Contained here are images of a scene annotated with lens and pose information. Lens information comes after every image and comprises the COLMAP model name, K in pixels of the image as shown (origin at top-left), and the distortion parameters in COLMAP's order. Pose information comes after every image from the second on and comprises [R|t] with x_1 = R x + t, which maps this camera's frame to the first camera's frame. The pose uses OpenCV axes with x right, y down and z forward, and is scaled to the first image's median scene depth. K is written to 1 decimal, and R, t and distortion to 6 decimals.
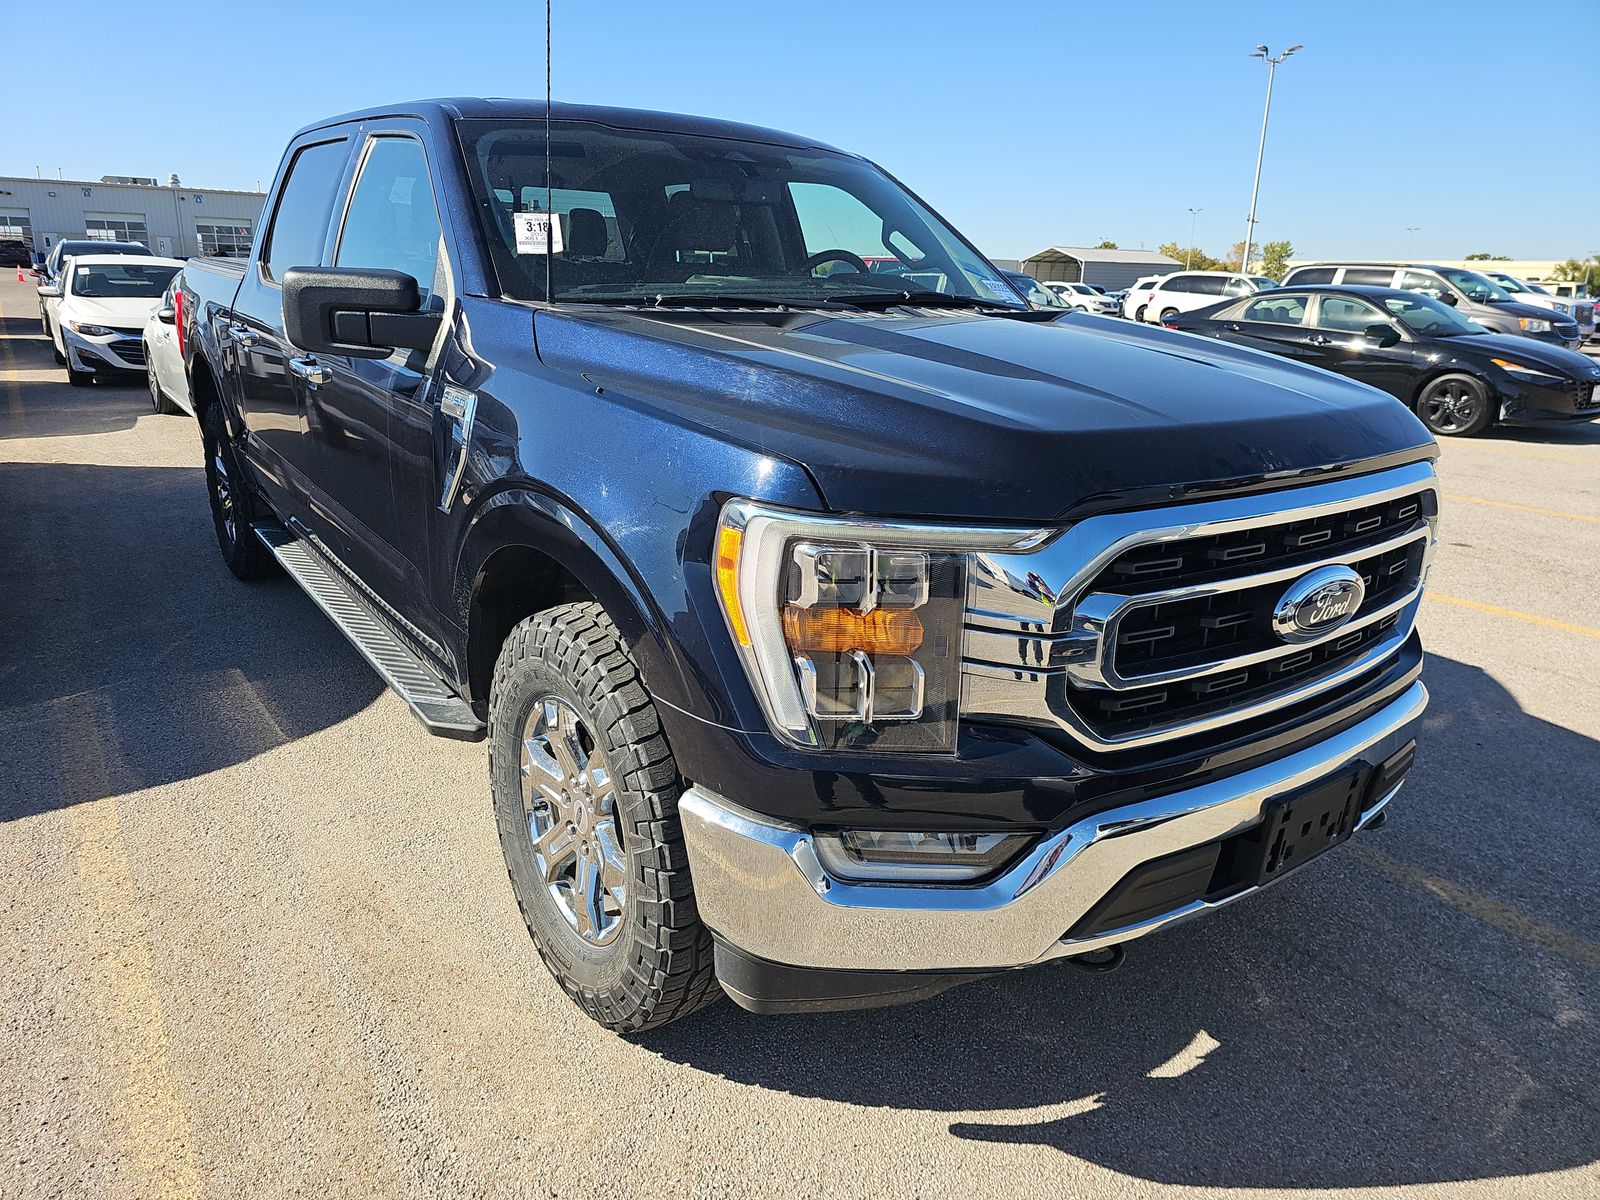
lens RADIAL K [[1059.4, 0, 761.5], [0, 1059.4, 608.4], [0, 0, 1]] dist [0.032243, -0.034889]
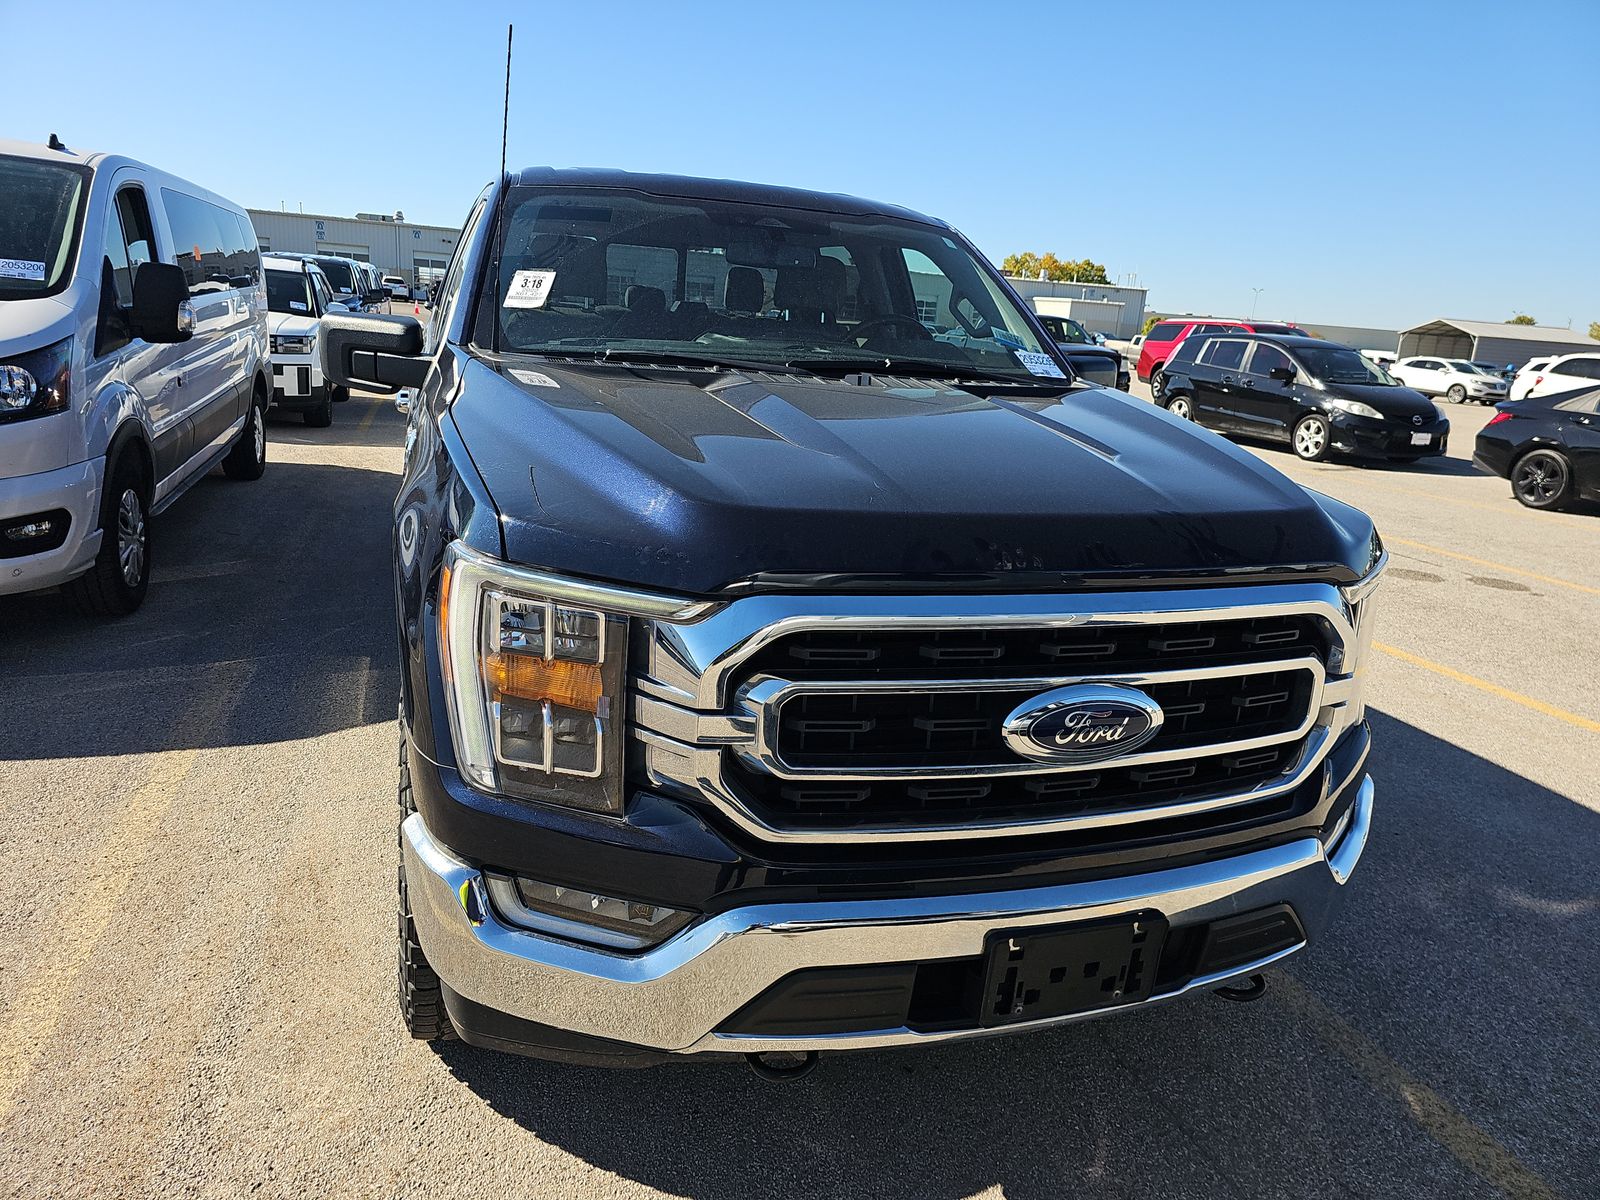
lens RADIAL K [[1059.4, 0, 800.3], [0, 1059.4, 598.7], [0, 0, 1]] dist [0.032243, -0.034889]
pose [[0.954089, 0.112303, -0.277674, 0.435462], [-0.127467, 0.991148, -0.037115, -0.036812], [0.271048, 0.070805, 0.959958, 0.057789]]
